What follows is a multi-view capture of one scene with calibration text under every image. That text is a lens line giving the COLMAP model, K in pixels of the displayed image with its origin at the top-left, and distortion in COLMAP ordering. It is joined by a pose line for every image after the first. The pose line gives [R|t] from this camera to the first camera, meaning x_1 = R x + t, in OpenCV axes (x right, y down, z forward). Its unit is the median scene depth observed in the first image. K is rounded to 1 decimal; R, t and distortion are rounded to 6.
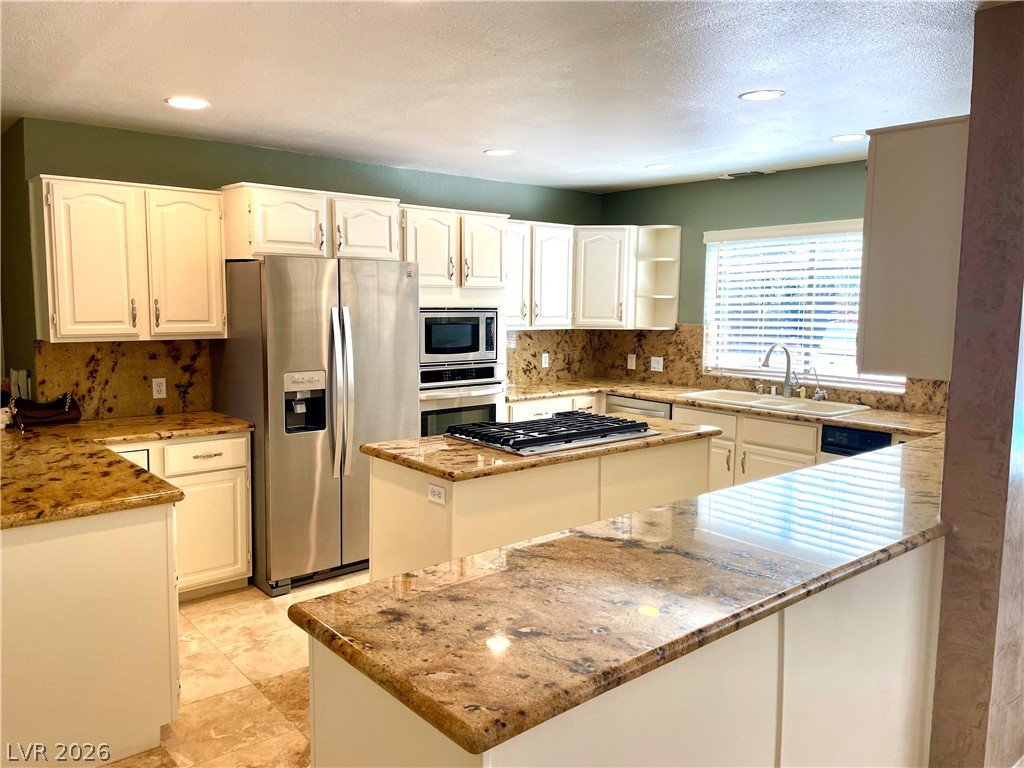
lens RADIAL K [[780.5, 0, 507.1], [0, 780.5, 384.6], [0, 0, 1]] dist [0.046486, -0.000066]
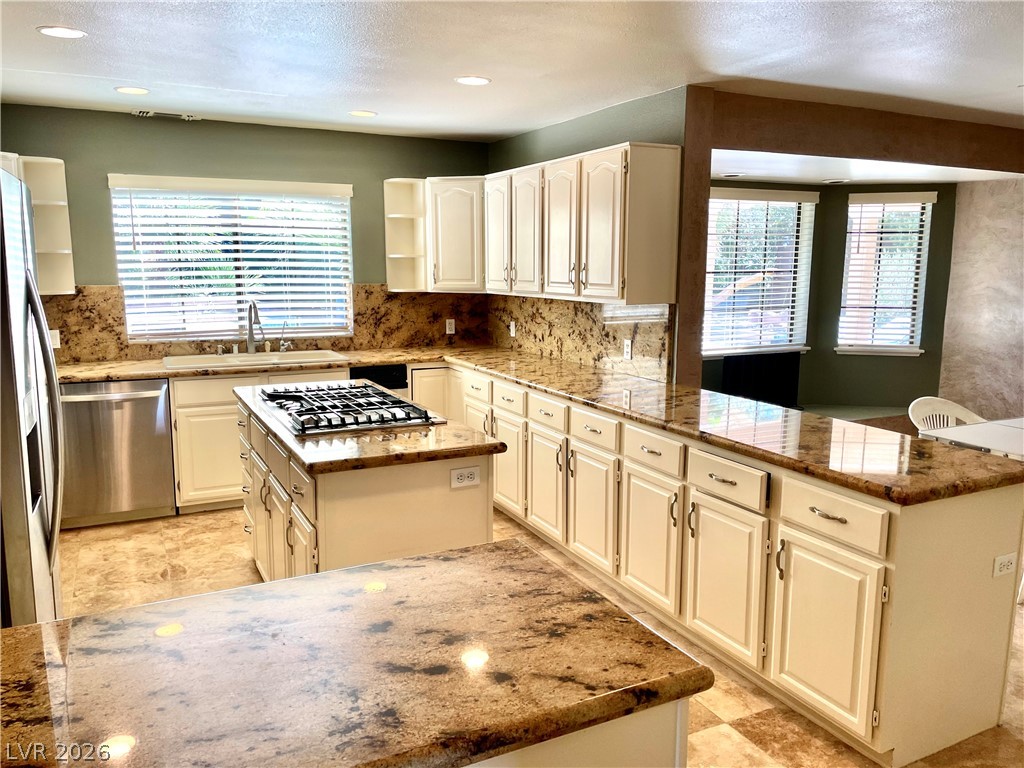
lens RADIAL K [[780.5, 0, 505.4], [0, 780.5, 381.0], [0, 0, 1]] dist [0.046486, -0.000066]
pose [[0.246448, -0.153835, 0.956869, -0.531716], [0.109651, 0.985408, 0.130182, -0.044571], [-0.962933, 0.072838, 0.259720, 0.425075]]
